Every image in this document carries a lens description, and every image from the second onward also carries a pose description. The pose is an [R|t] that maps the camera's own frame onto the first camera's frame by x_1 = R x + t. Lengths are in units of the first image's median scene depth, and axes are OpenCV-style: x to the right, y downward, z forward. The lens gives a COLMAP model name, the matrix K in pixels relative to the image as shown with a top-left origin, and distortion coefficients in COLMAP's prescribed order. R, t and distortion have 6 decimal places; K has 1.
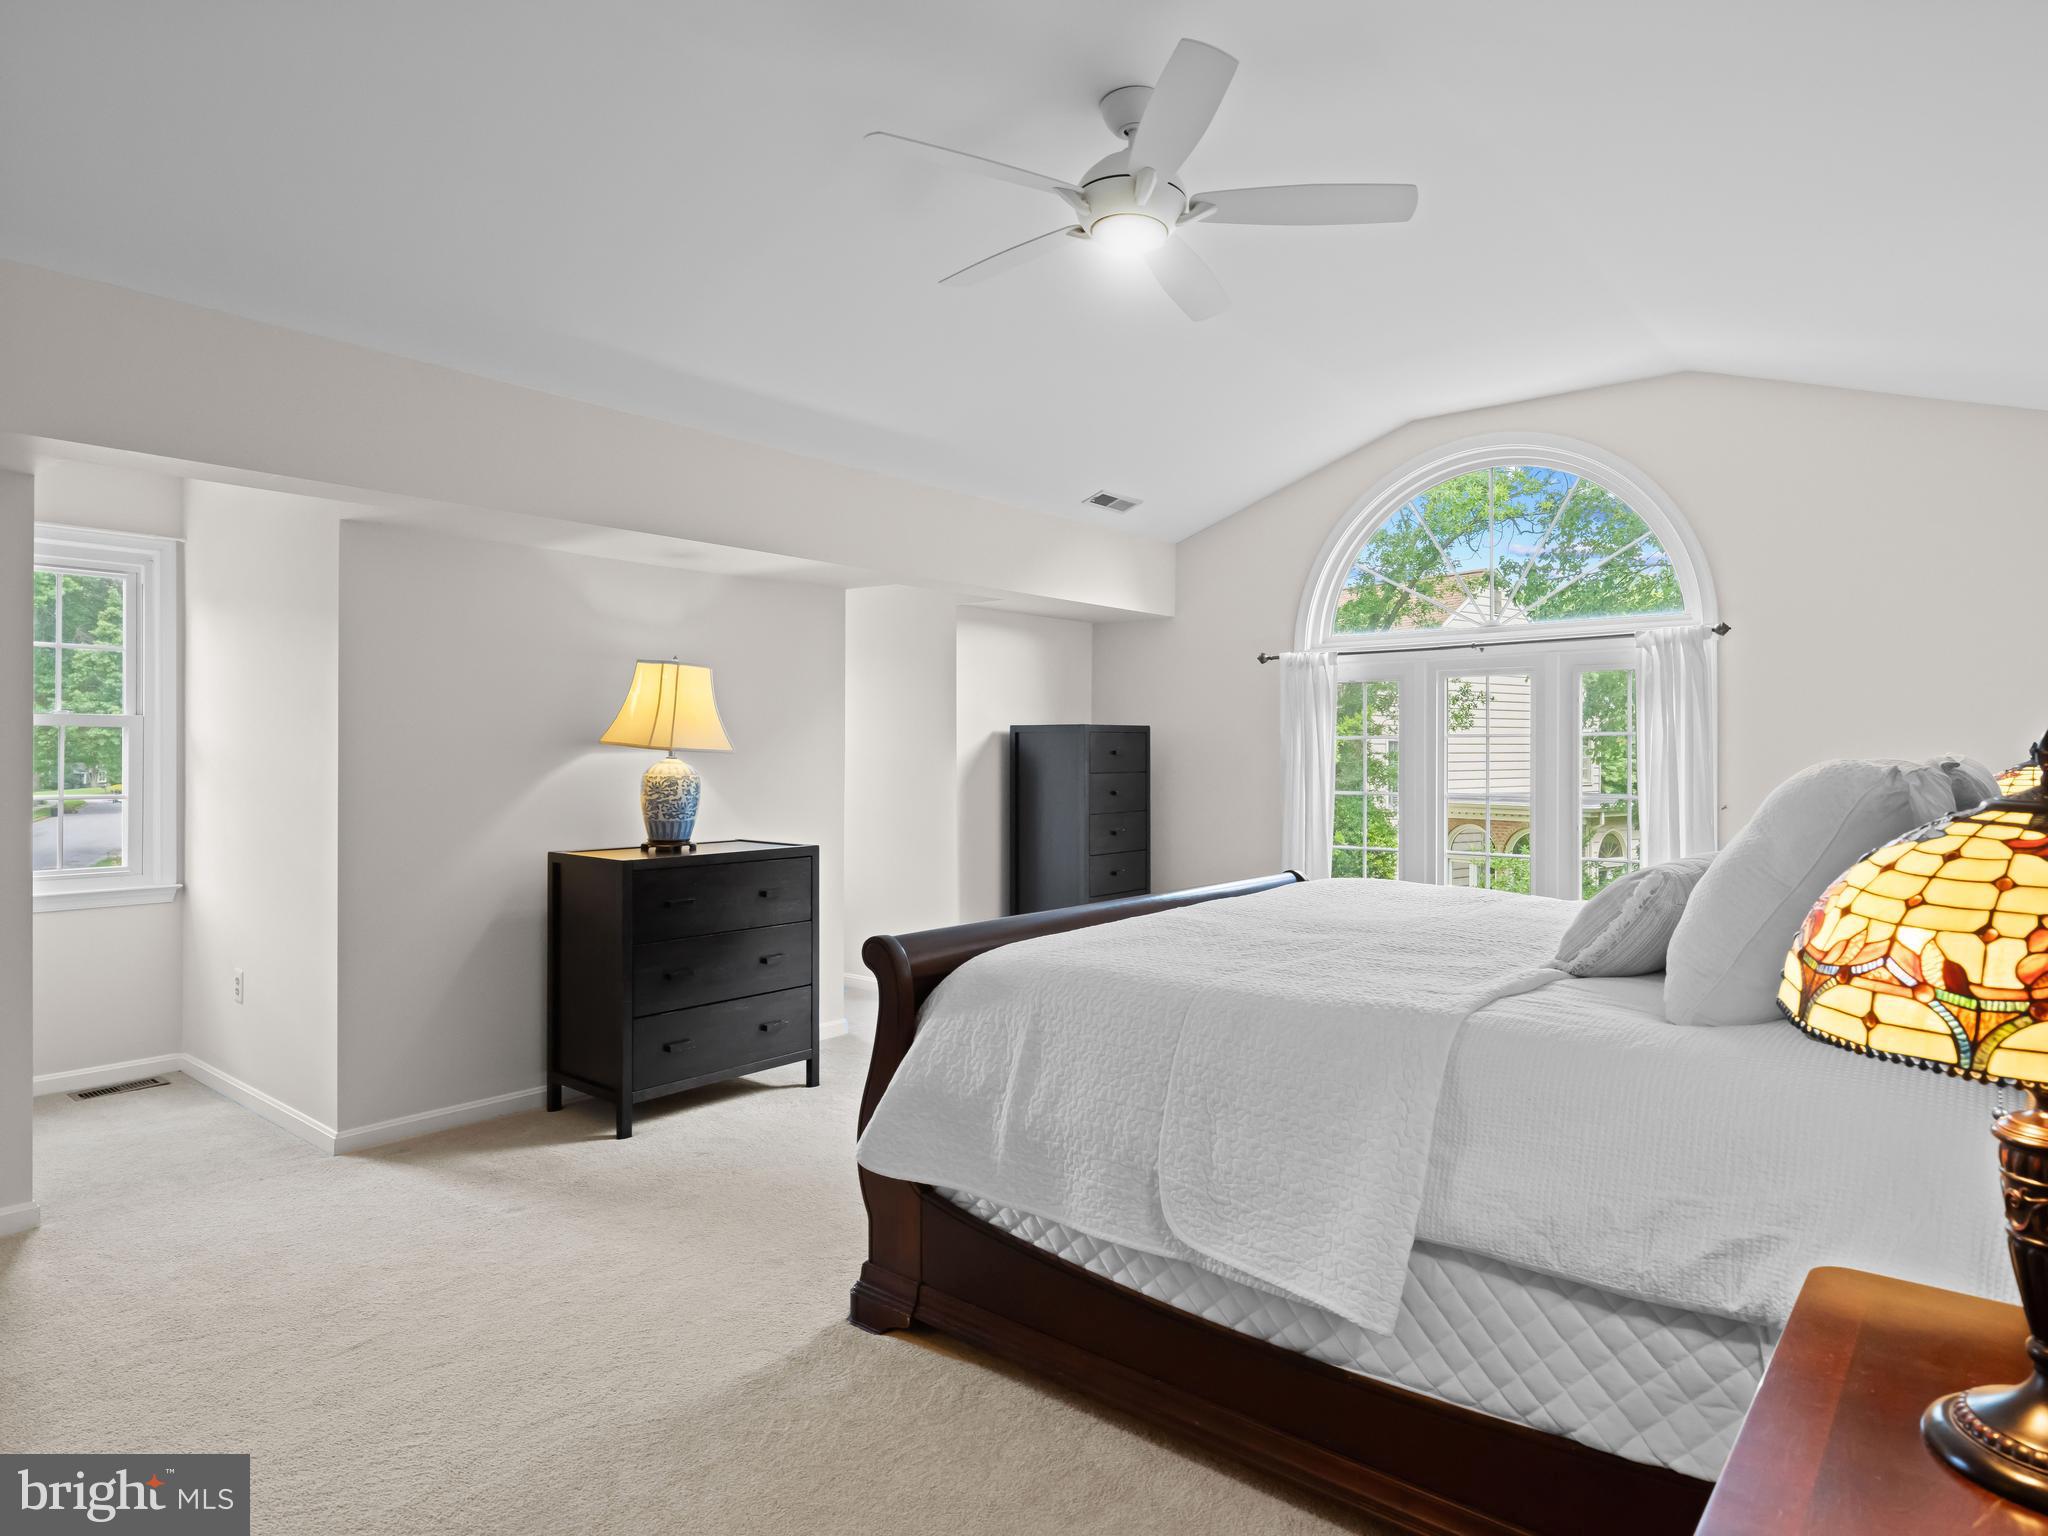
lens RADIAL K [[1200.3, 0, 1029.1], [0, 1200.3, 754.4], [0, 0, 1]] dist [0.000864, 0.001337]
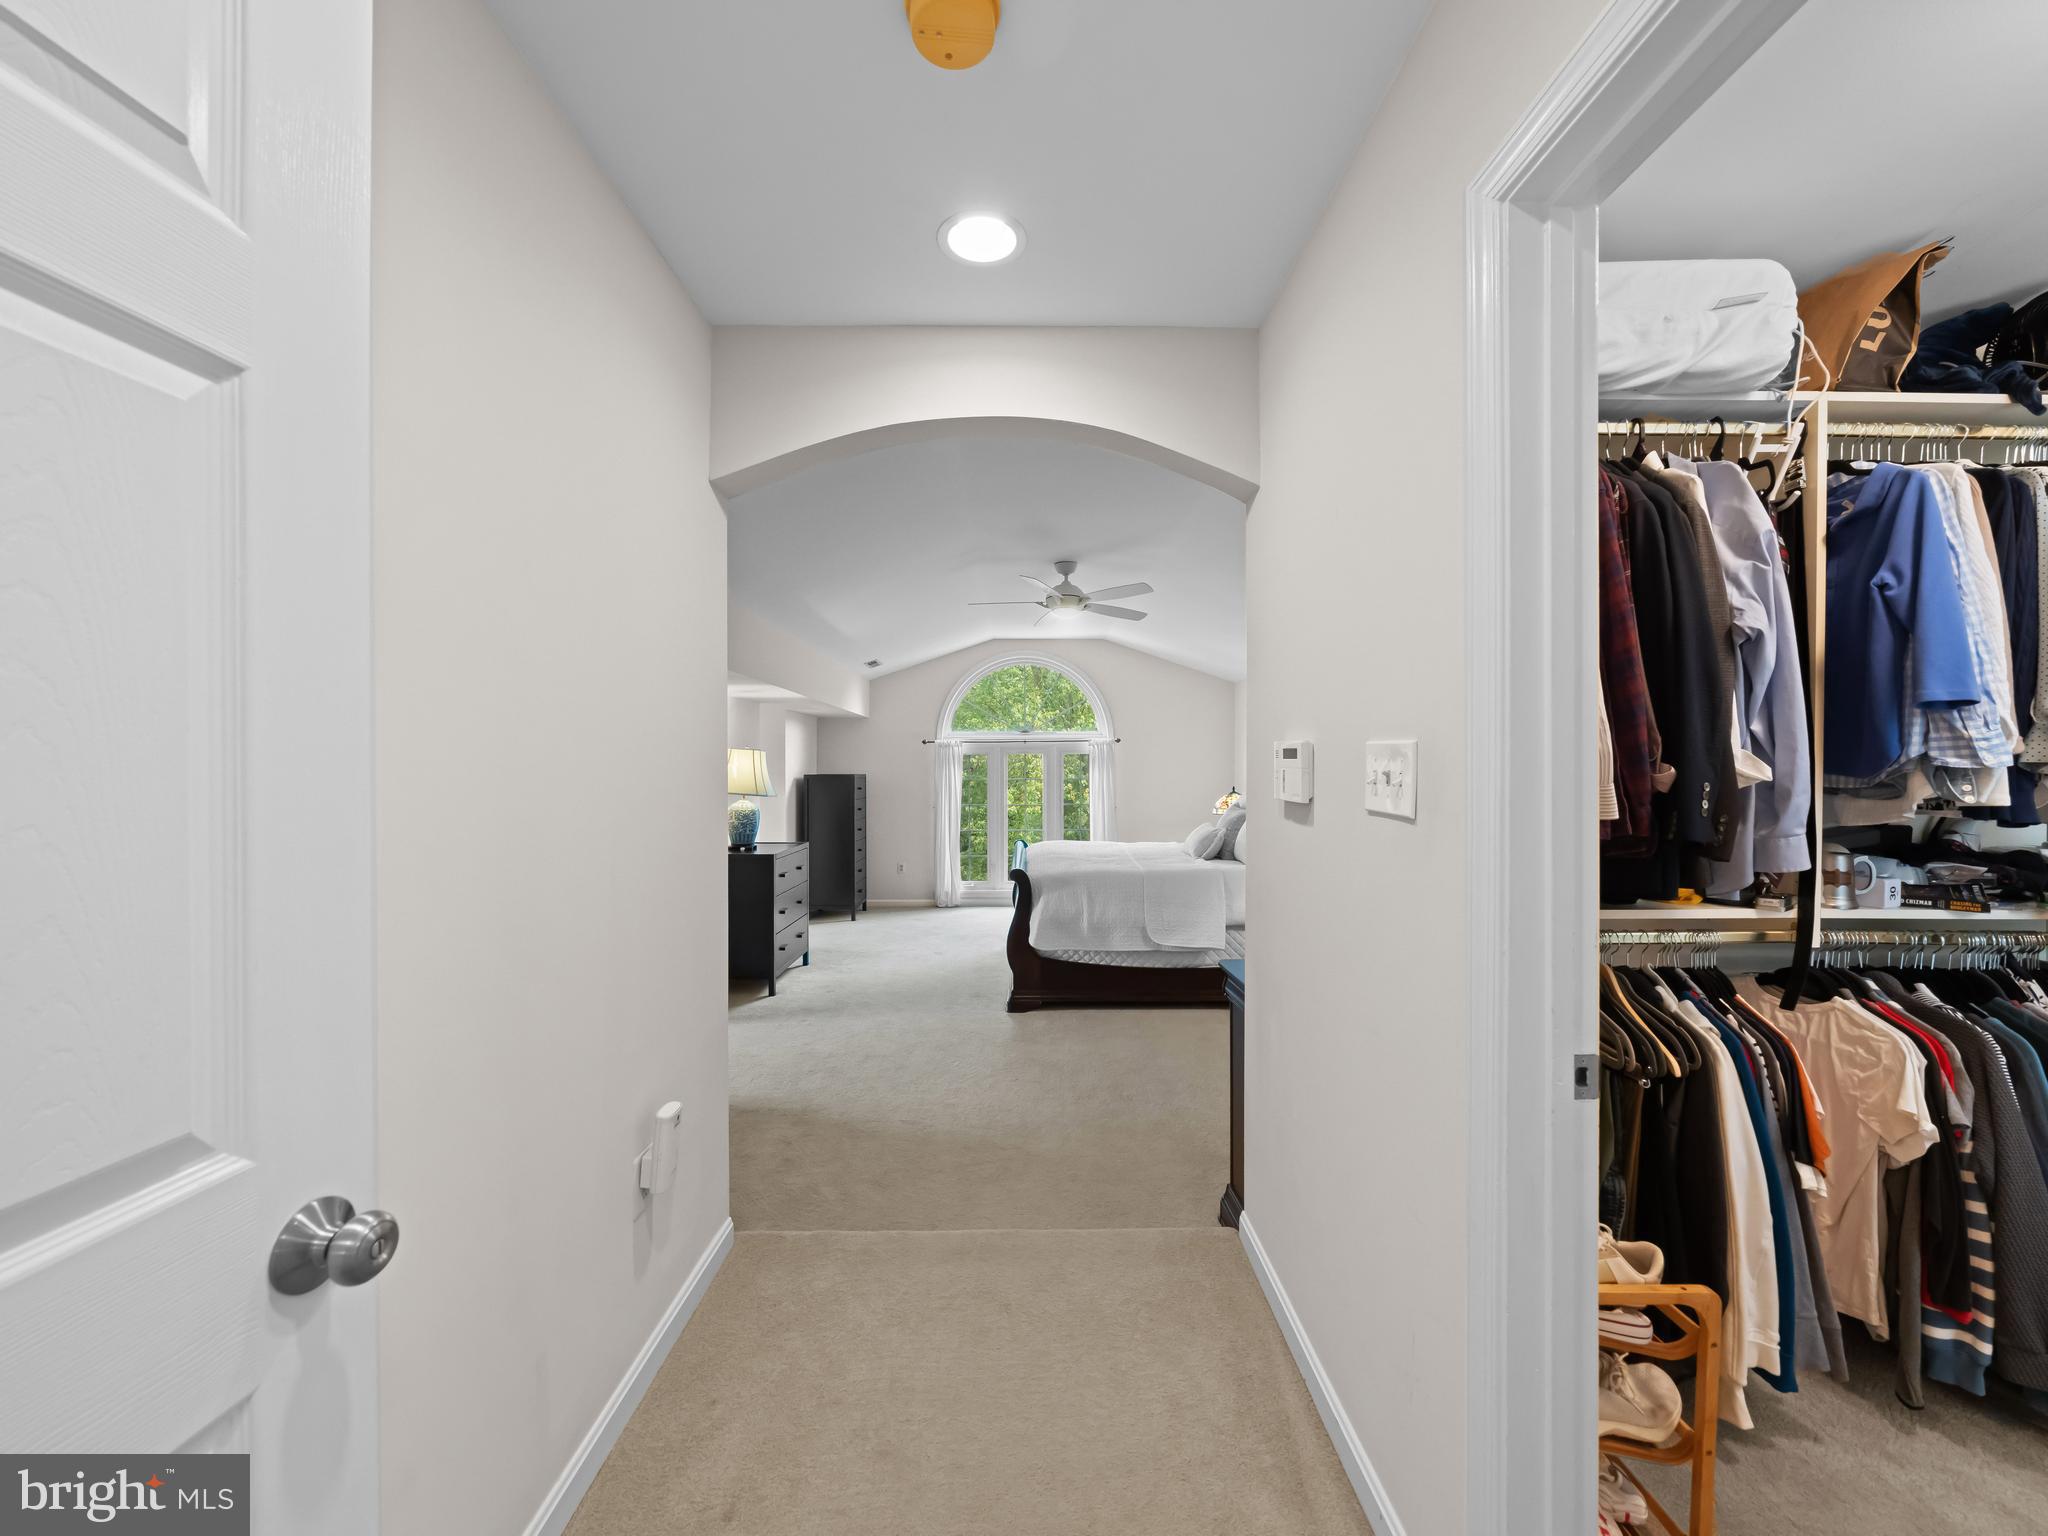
lens RADIAL K [[793.9, 0, 1017.7], [0, 793.9, 763.6], [0, 0, 1]] dist [-0.000078, -0.000622]
pose [[0.770901, 0.000667, 0.636955, -0.936578], [0.005041, 0.999962, -0.007149, -0.052750], [-0.636935, 0.008722, 0.770868, -0.283379]]
